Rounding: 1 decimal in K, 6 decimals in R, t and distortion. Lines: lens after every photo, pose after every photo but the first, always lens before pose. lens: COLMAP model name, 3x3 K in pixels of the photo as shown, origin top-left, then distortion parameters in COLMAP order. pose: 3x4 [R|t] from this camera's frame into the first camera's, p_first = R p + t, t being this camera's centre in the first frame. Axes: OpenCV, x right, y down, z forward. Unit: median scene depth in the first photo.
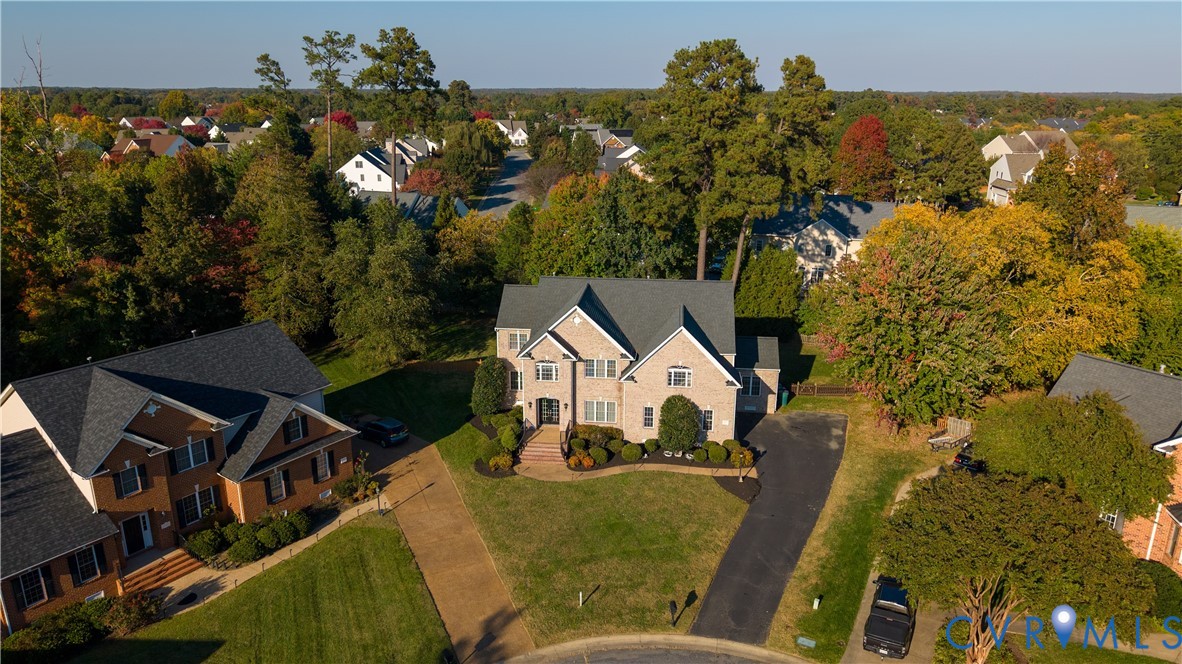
lens RADIAL K [[798.6, 0, 595.8], [0, 798.6, 335.9], [0, 0, 1]] dist [-0.000899, -0.002558]
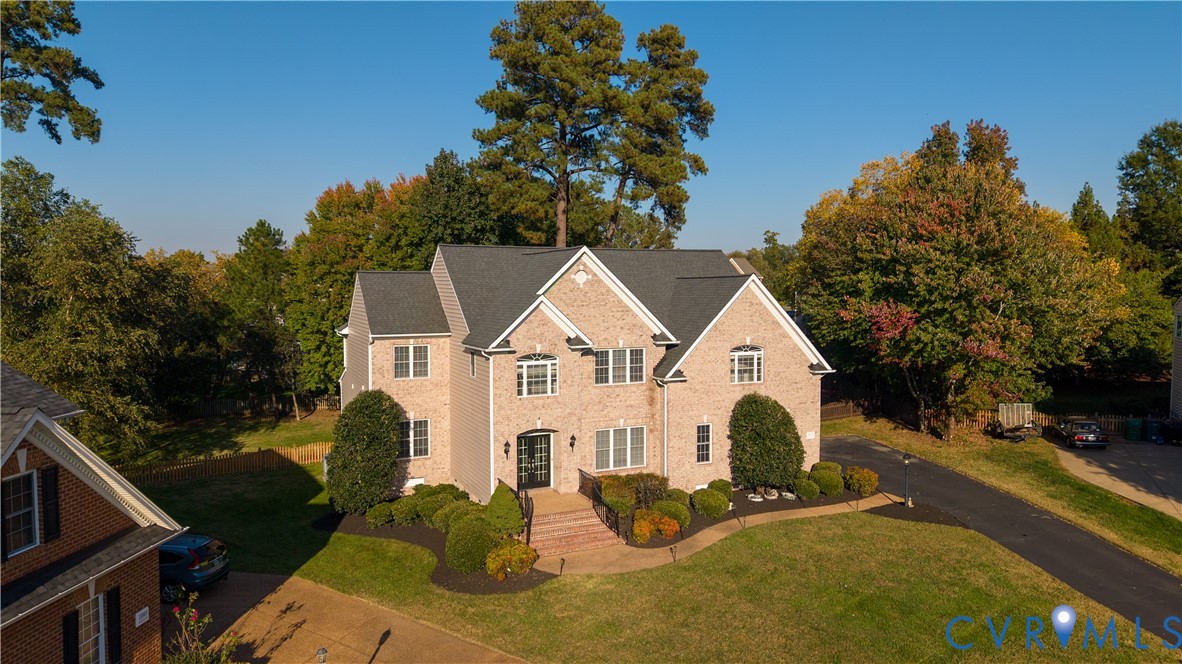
lens RADIAL K [[804.4, 0, 595.9], [0, 804.4, 328.9], [0, 0, 1]] dist [0.006274, -0.004744]
pose [[0.855895, -0.034762, 0.515979, -0.300283], [0.158221, 0.967497, -0.197272, 0.125034], [-0.492351, 0.250483, 0.833576, 0.538690]]
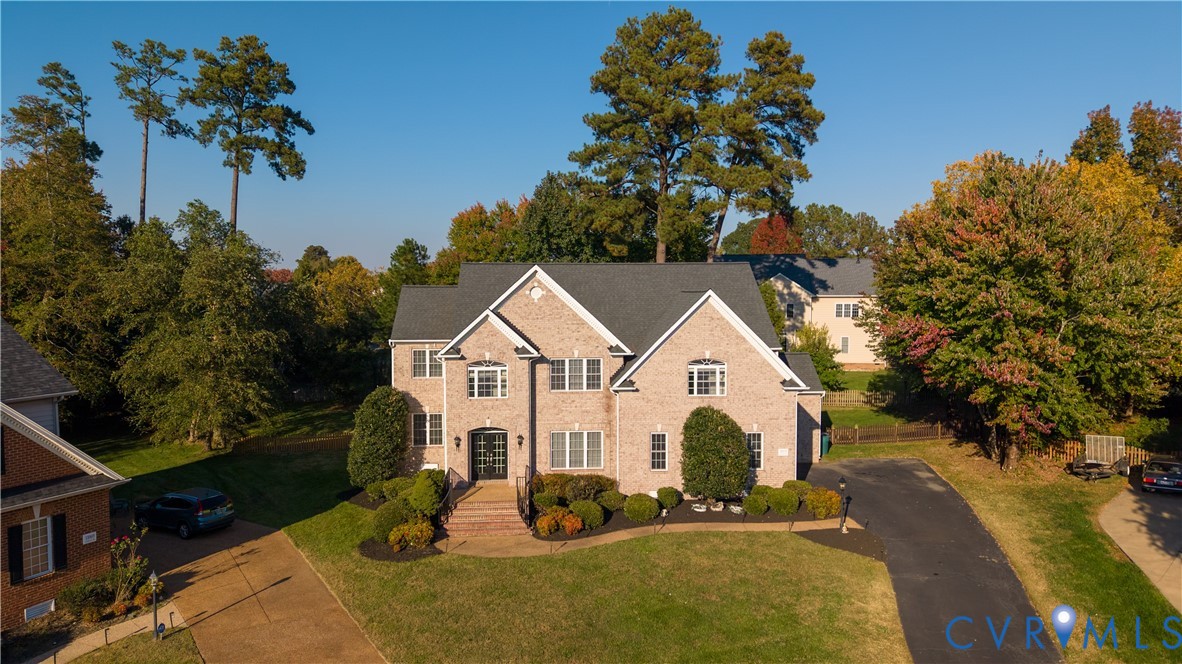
lens RADIAL K [[804.4, 0, 595.9], [0, 804.4, 328.9], [0, 0, 1]] dist [0.006274, -0.004744]
pose [[0.984099, -0.015919, 0.176908, -0.087248], [0.058445, 0.969536, -0.237876, 0.154947], [-0.167731, 0.244433, 0.955049, 0.409581]]
